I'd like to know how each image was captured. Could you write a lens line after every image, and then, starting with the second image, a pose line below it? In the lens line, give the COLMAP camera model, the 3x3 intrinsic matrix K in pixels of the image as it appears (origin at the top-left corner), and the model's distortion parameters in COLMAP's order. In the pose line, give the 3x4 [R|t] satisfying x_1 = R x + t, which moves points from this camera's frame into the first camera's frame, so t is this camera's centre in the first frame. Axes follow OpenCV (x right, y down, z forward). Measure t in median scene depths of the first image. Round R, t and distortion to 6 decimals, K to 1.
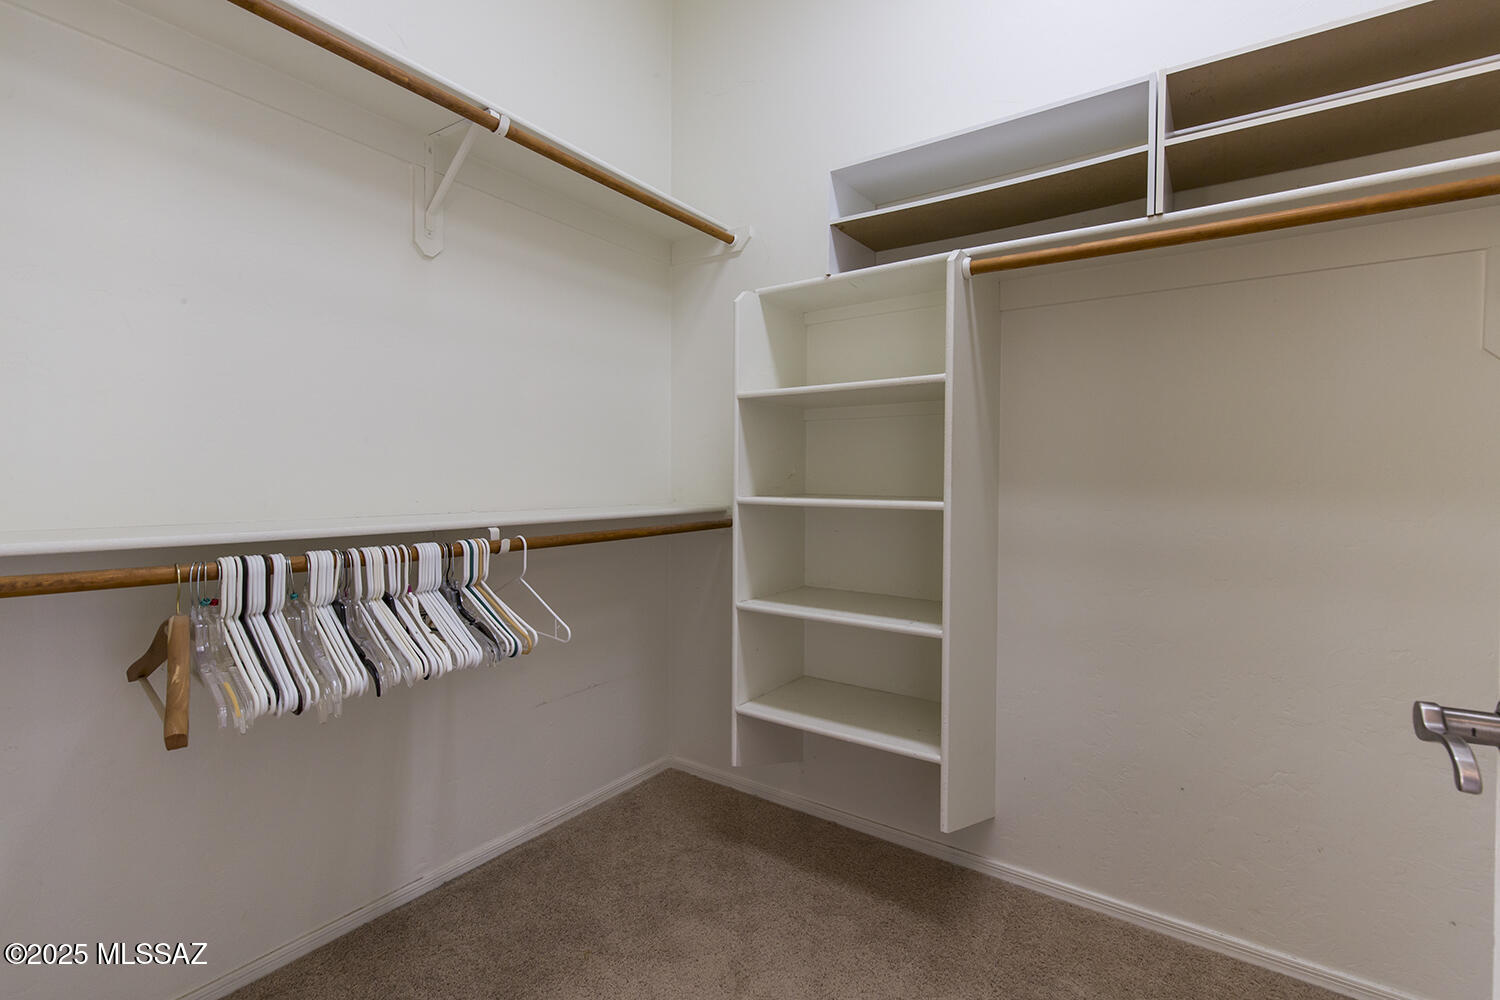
lens RADIAL K [[686.4, 0, 745.3], [0, 686.4, 475.0], [0, 0, 1]] dist [0.012799, -0.000044]
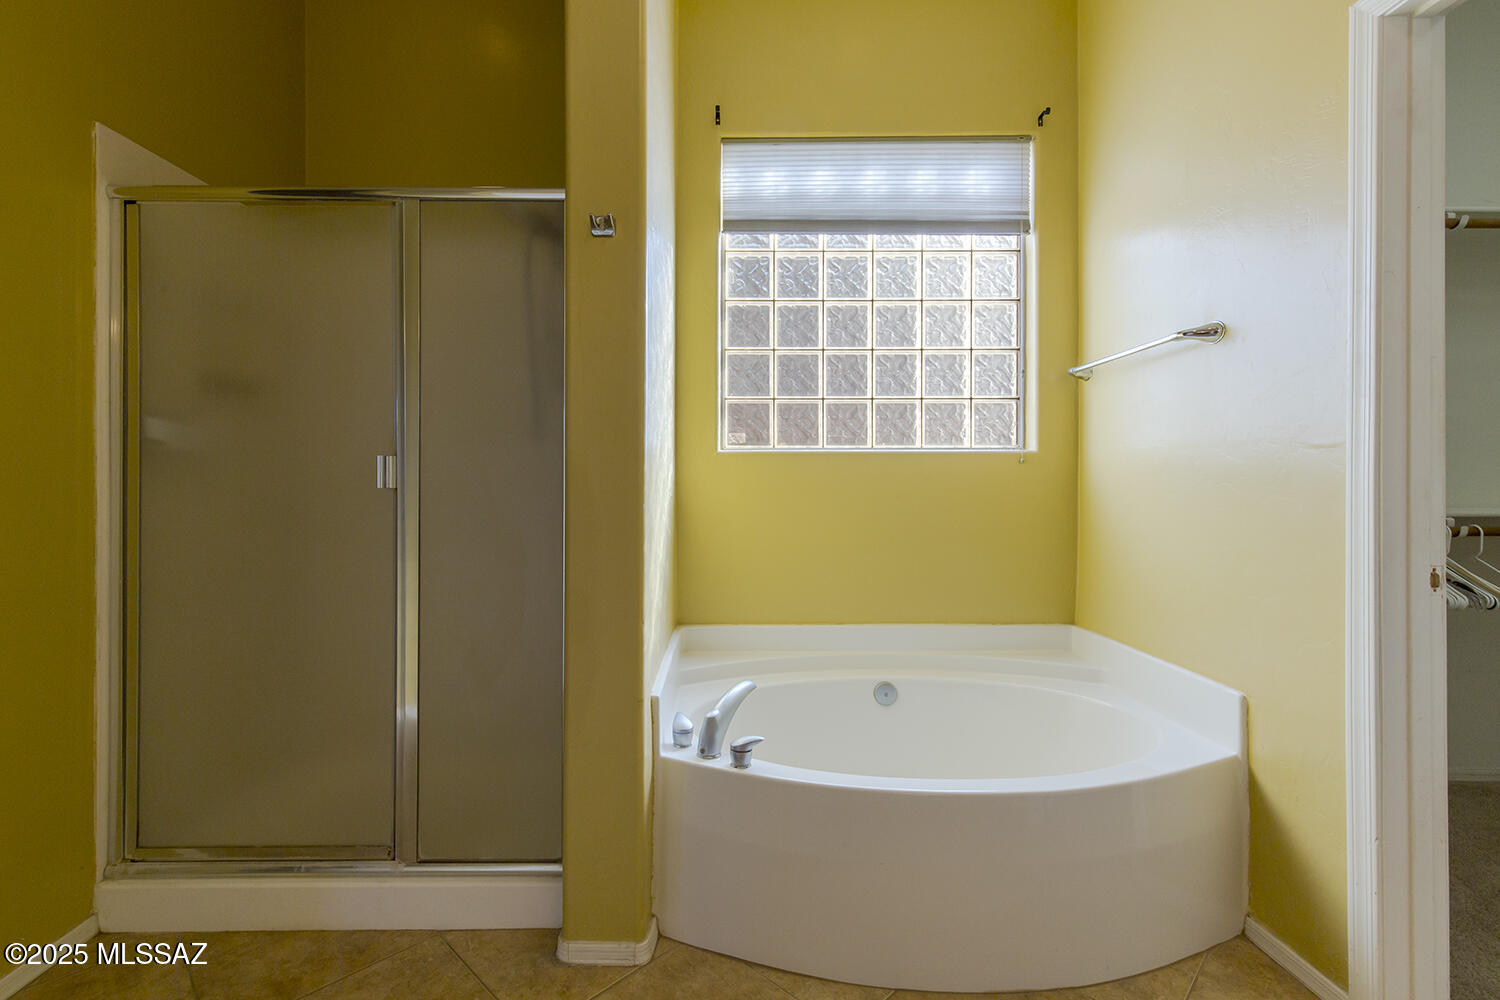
lens RADIAL K [[686.4, 0, 740.1], [0, 686.4, 485.2], [0, 0, 1]] dist [0.012799, -0.000044]
pose [[0.587828, -0.005637, -0.808967, -0.079259], [0.005701, 0.999980, -0.002826, 0.008467], [0.808966, -0.002951, 0.587848, -0.928269]]
